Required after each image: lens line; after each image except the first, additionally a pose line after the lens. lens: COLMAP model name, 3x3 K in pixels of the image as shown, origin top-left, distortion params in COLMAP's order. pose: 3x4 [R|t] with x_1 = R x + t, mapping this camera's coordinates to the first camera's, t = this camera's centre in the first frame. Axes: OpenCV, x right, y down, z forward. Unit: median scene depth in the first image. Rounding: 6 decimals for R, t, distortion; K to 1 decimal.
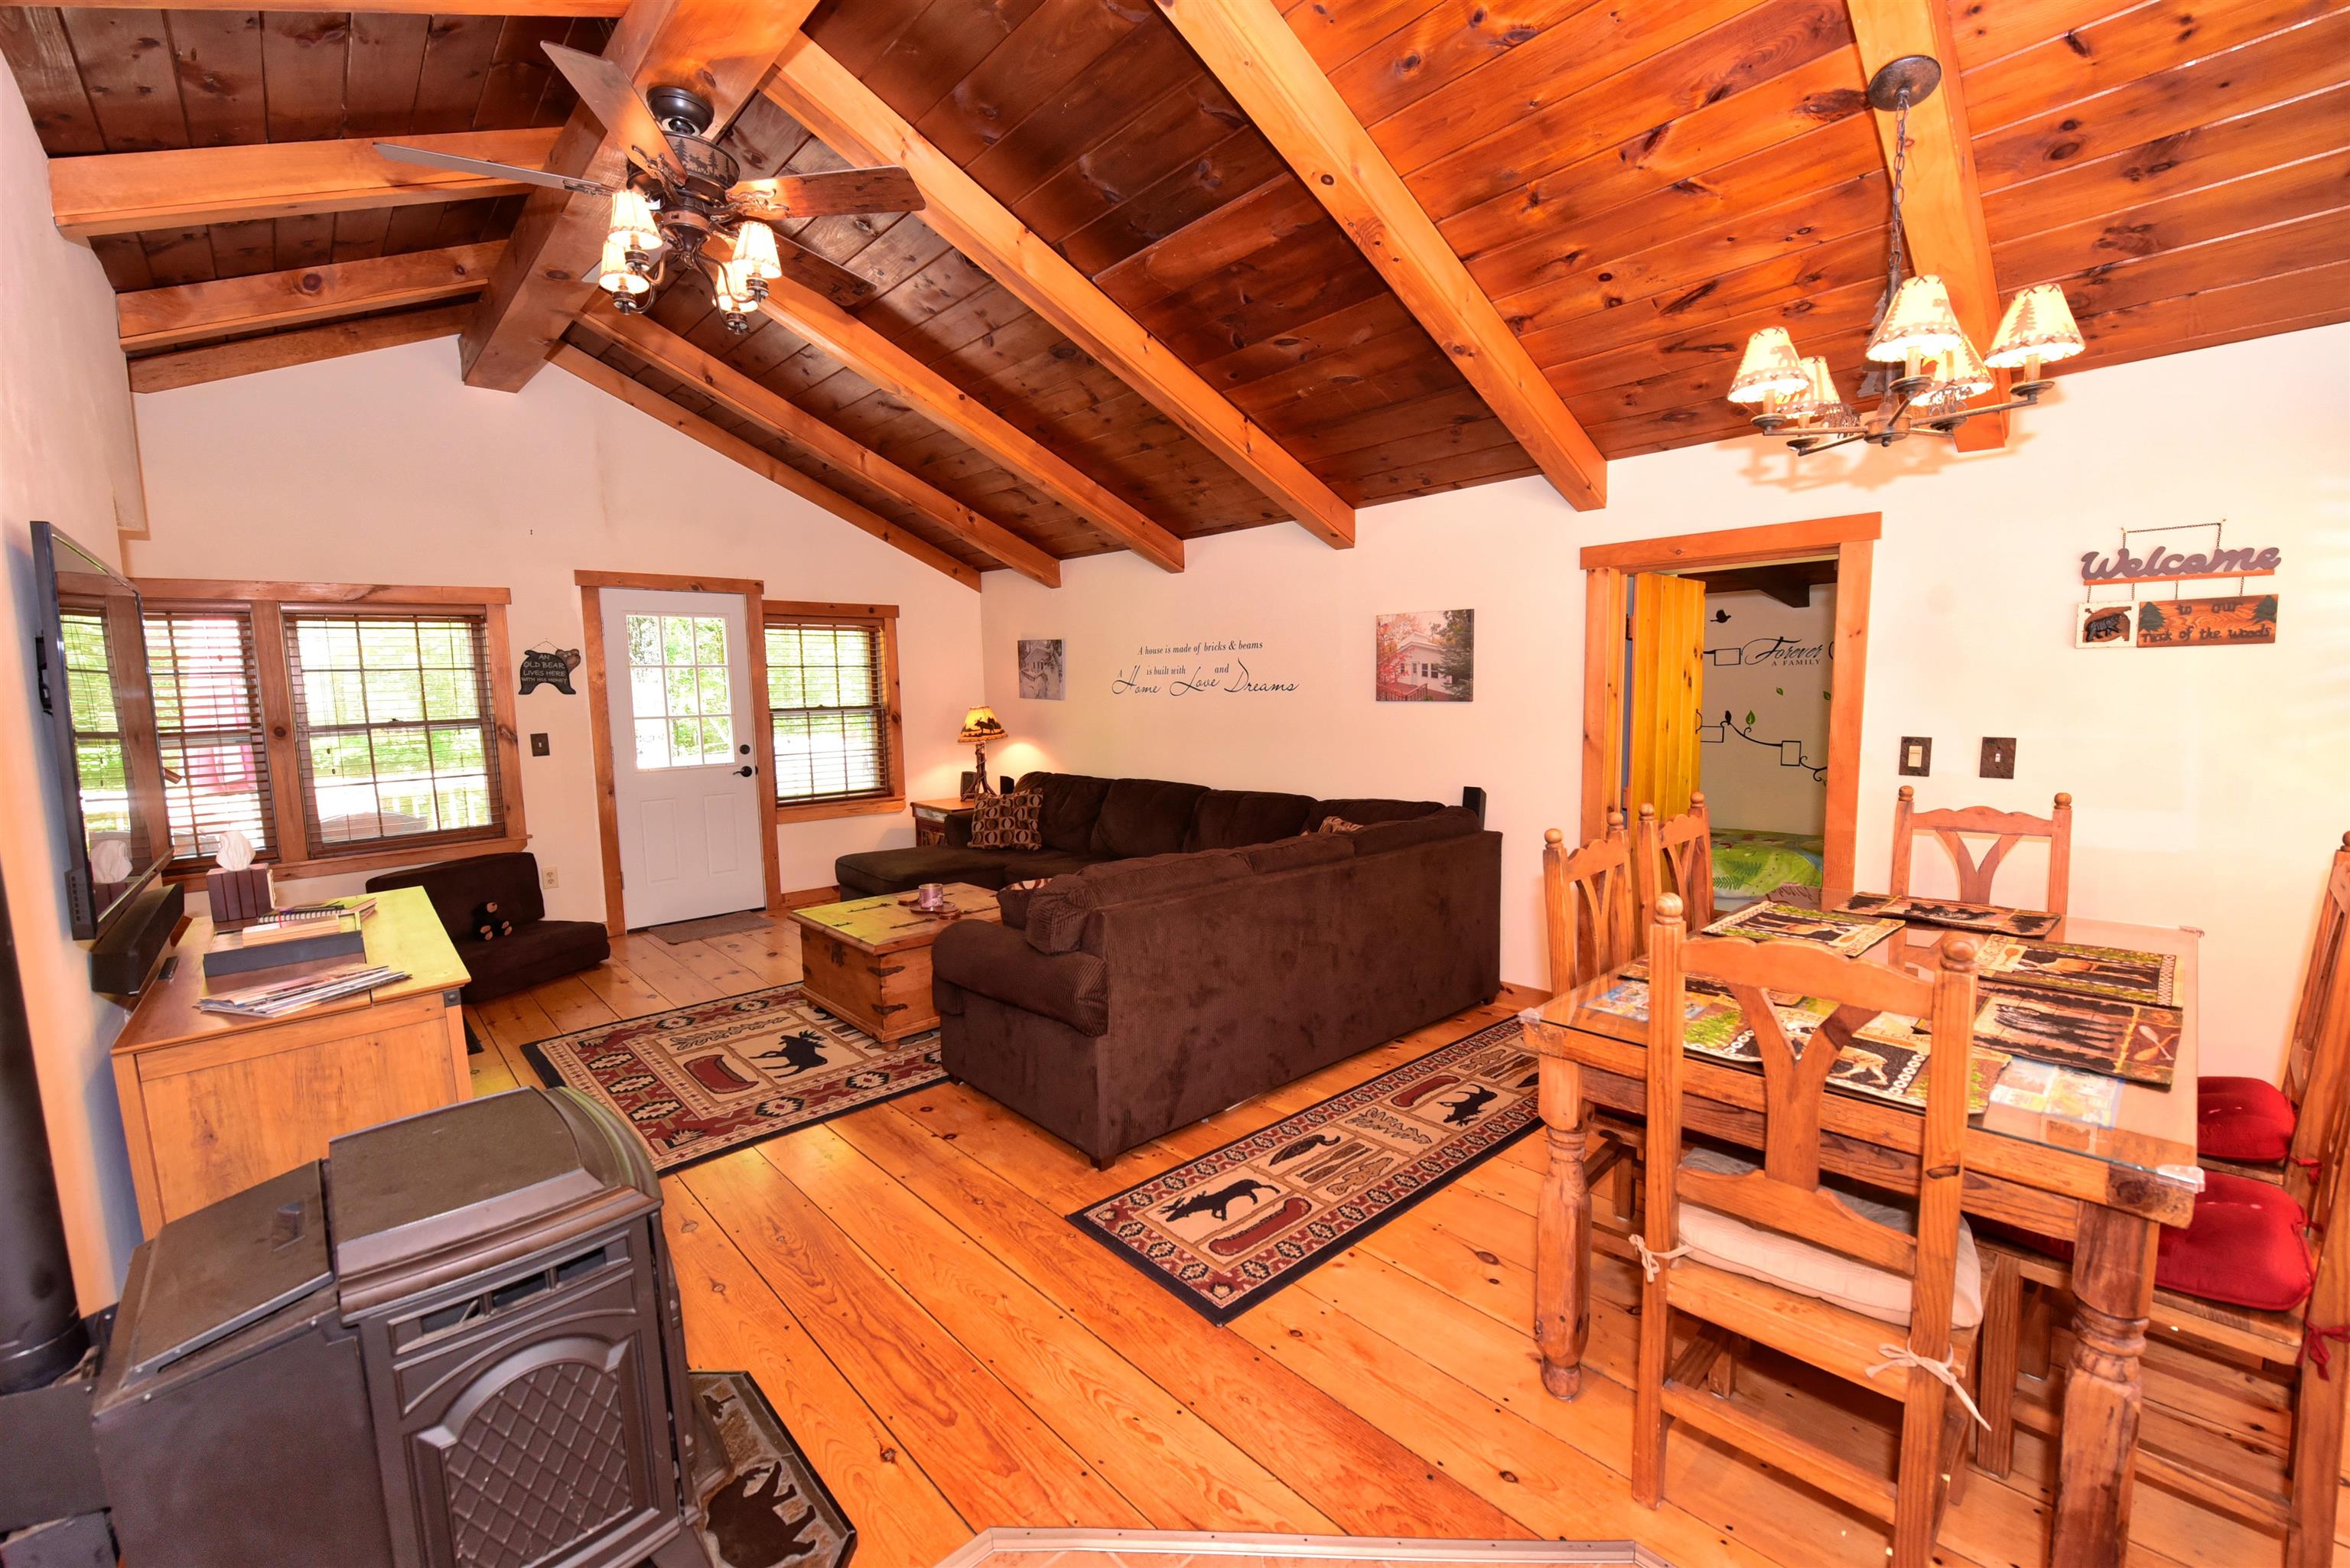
lens RADIAL K [[958.3, 0, 1184.9], [0, 958.3, 780.5], [0, 0, 1]] dist [-0.007598, -0.000031]
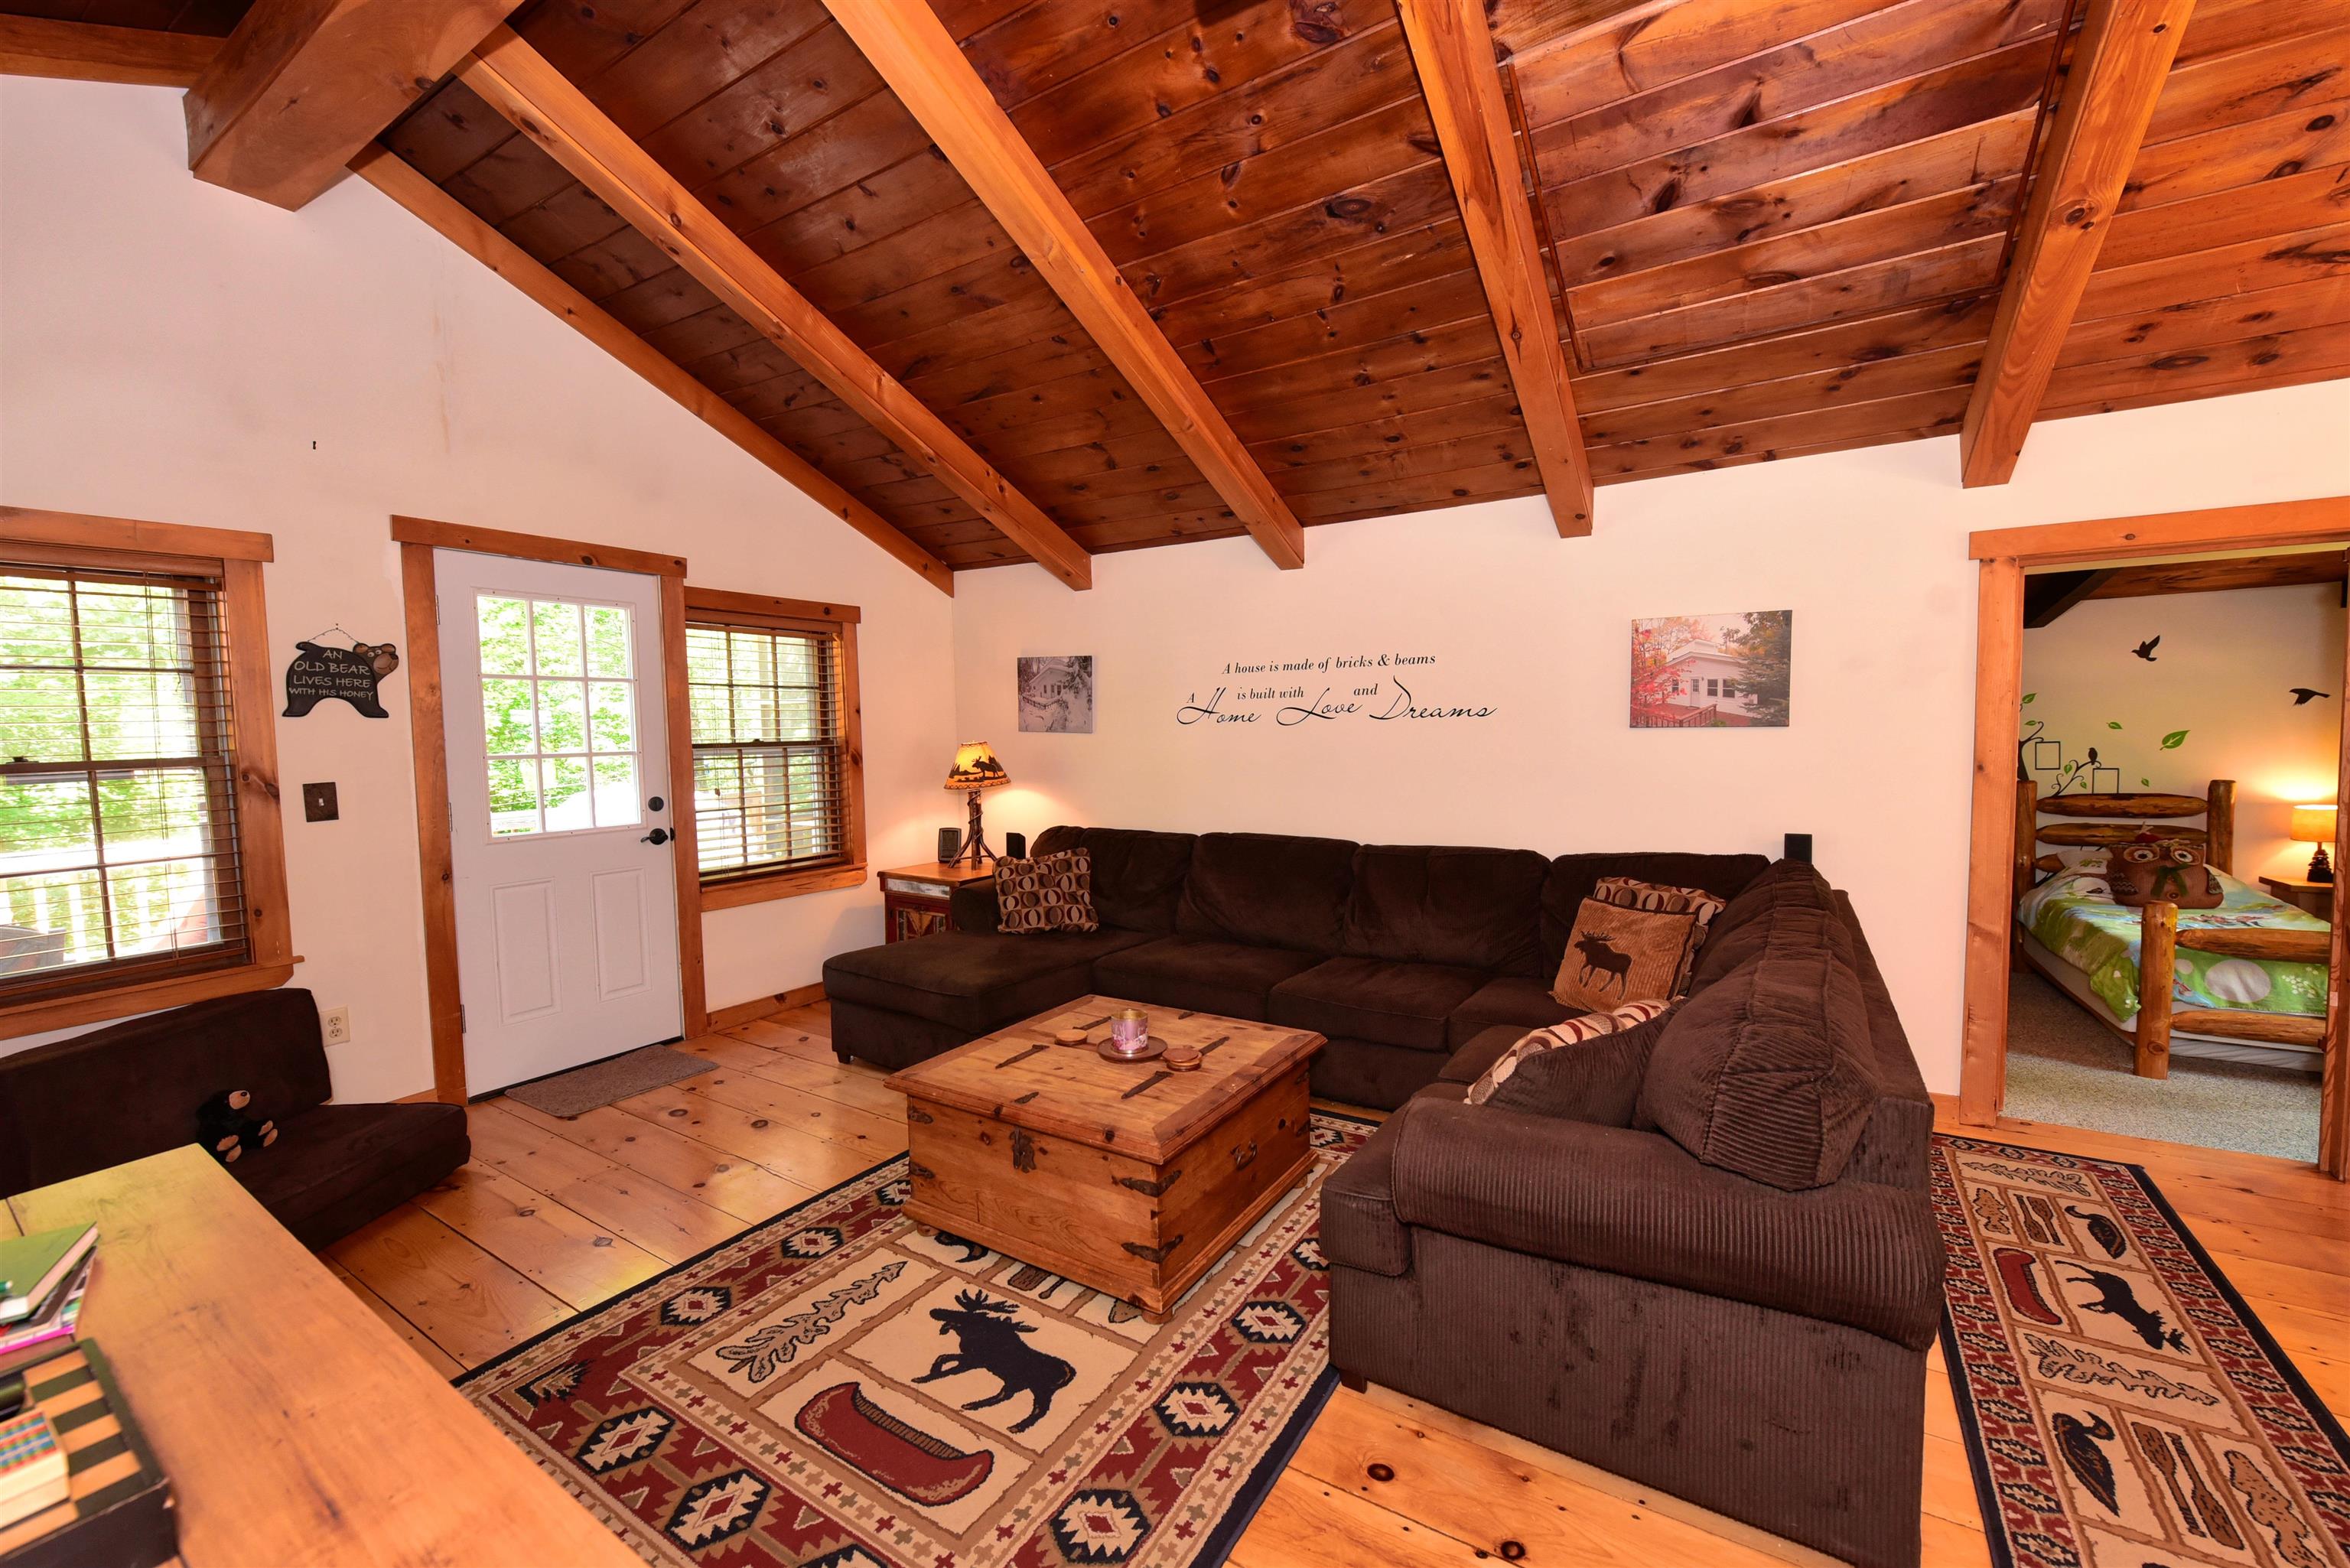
lens RADIAL K [[927.2, 0, 1185.1], [0, 927.2, 781.6], [0, 0, 1]] dist [-0.008745, -0.000427]
pose [[0.966244, -0.012142, 0.257343, -0.306490], [0.024123, 0.998764, -0.043452, -0.012415], [-0.256497, 0.048193, 0.965343, 0.314094]]
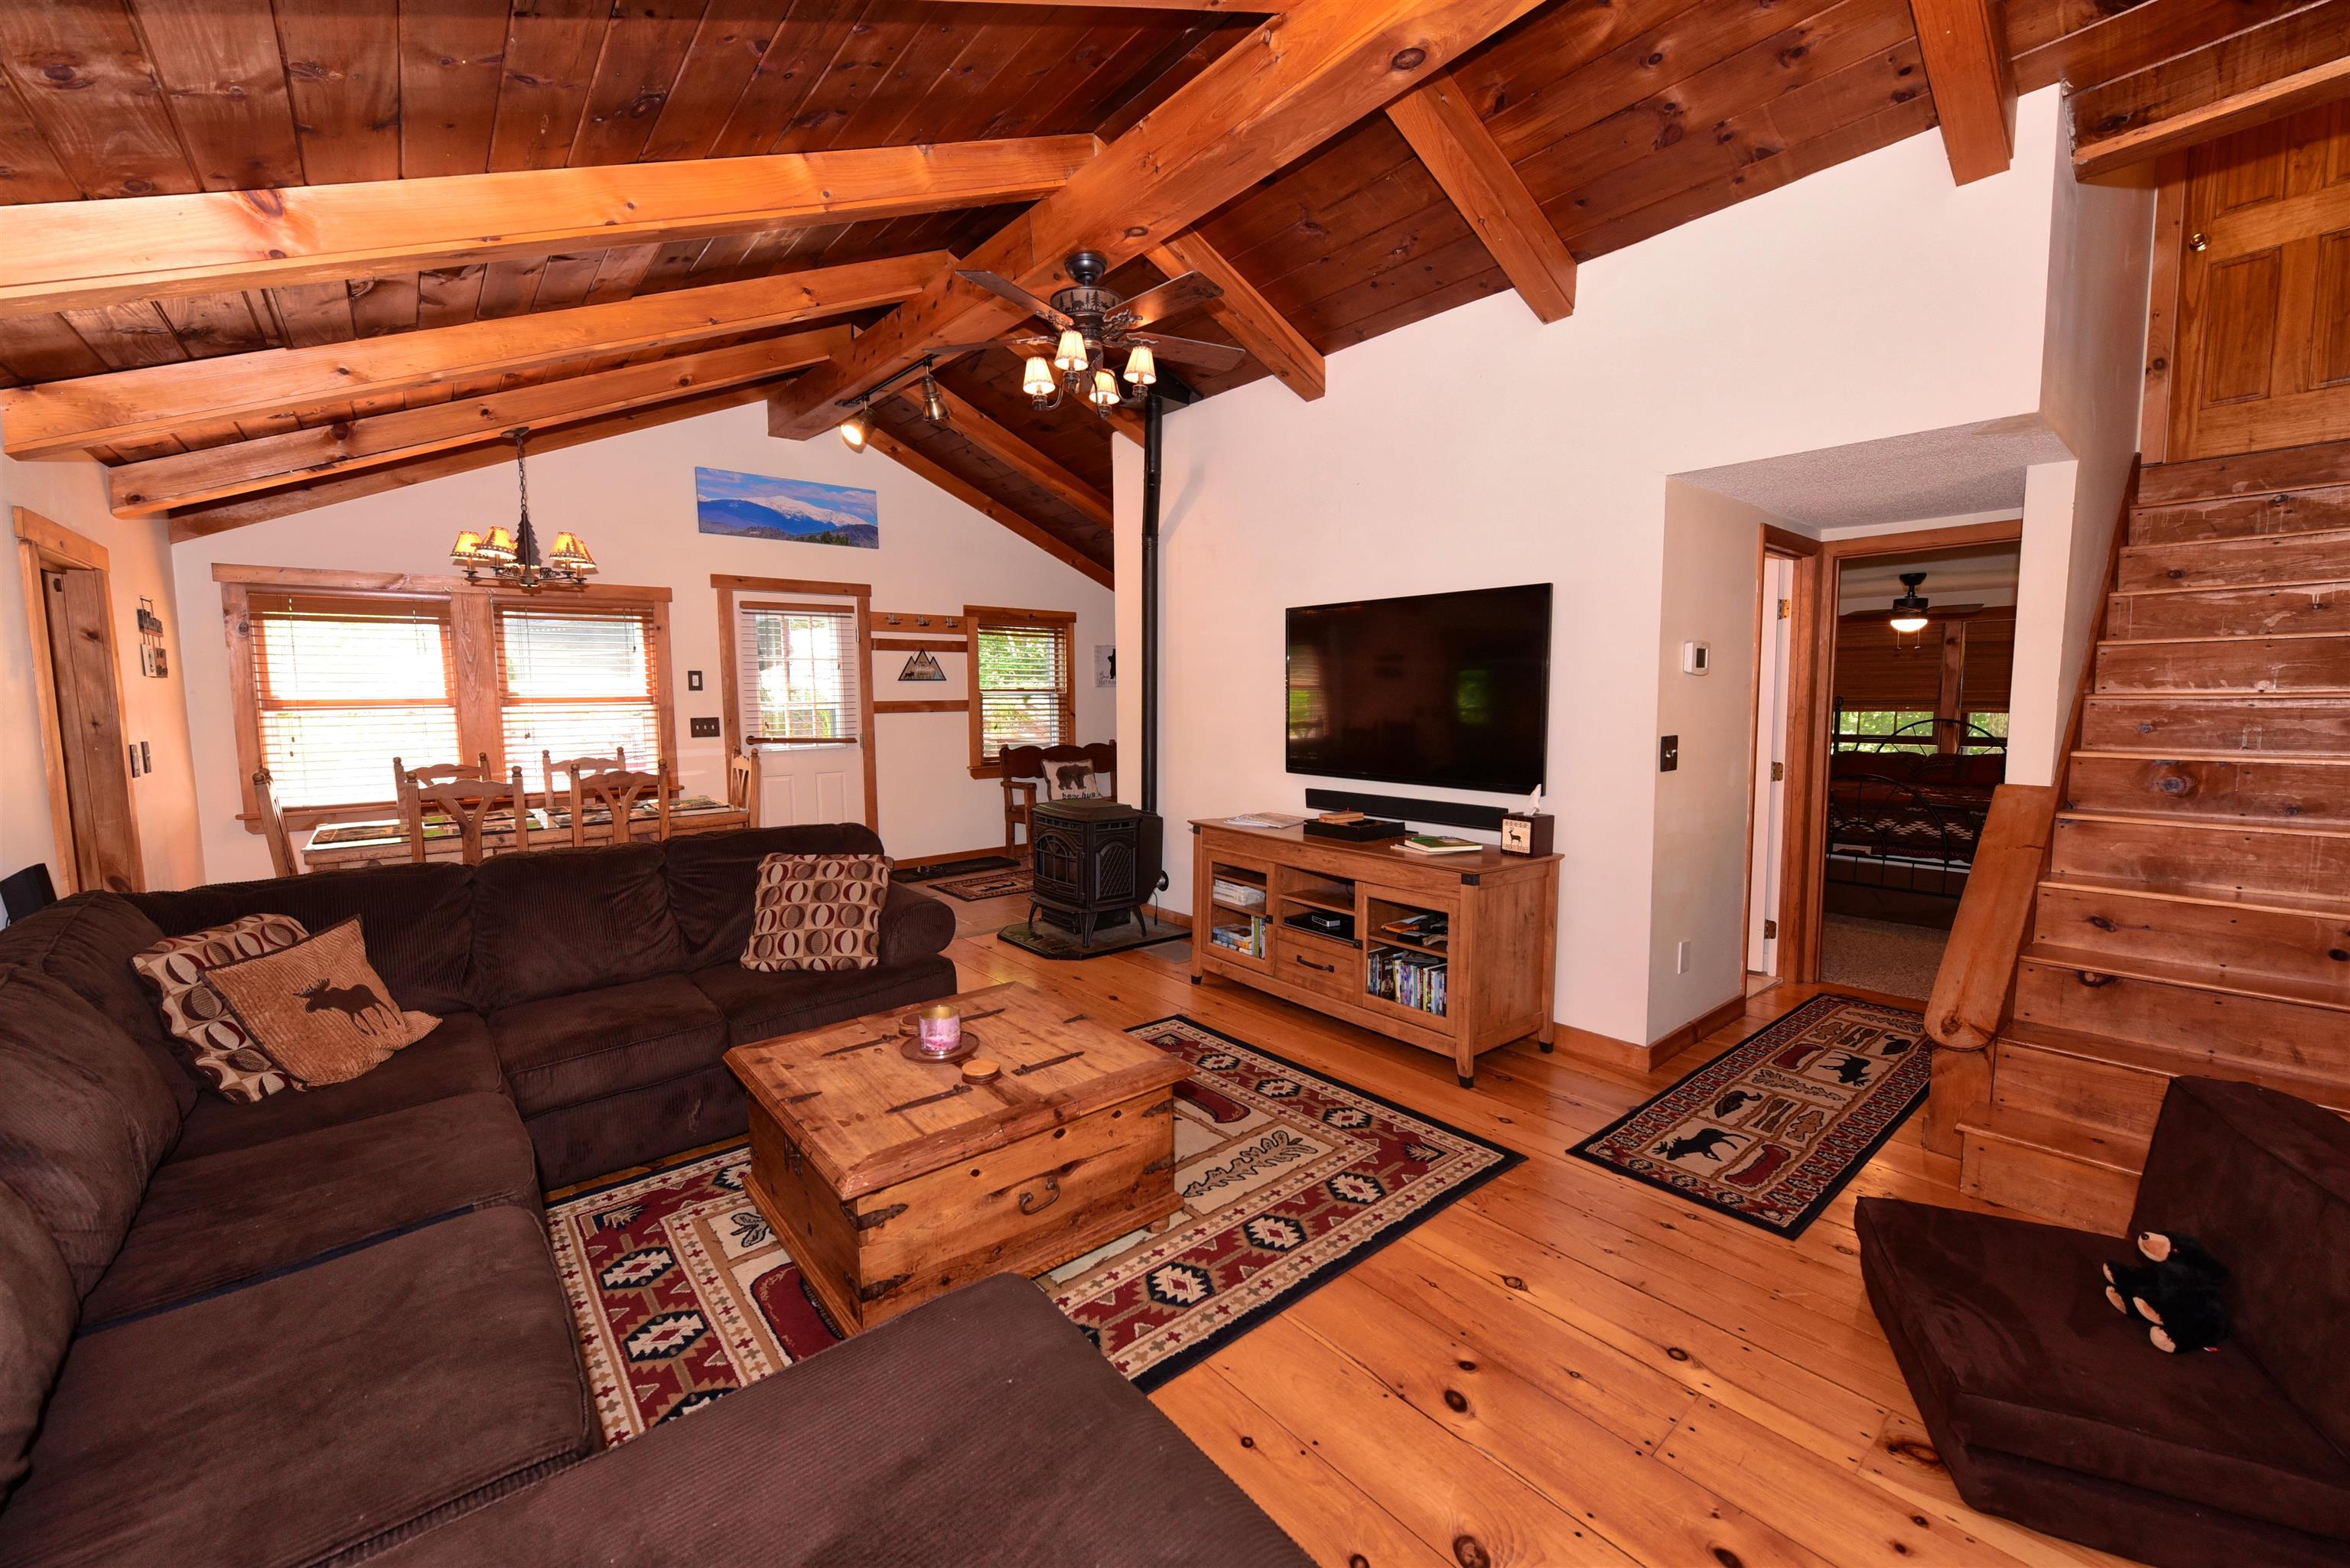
lens RADIAL K [[927.2, 0, 1185.1], [0, 927.2, 781.6], [0, 0, 1]] dist [-0.008745, -0.000427]
pose [[-0.998154, 0.022453, 0.056433, -0.357481], [0.032972, 0.980642, 0.193014, -0.104227], [-0.051007, 0.194518, -0.979572, 1.206833]]
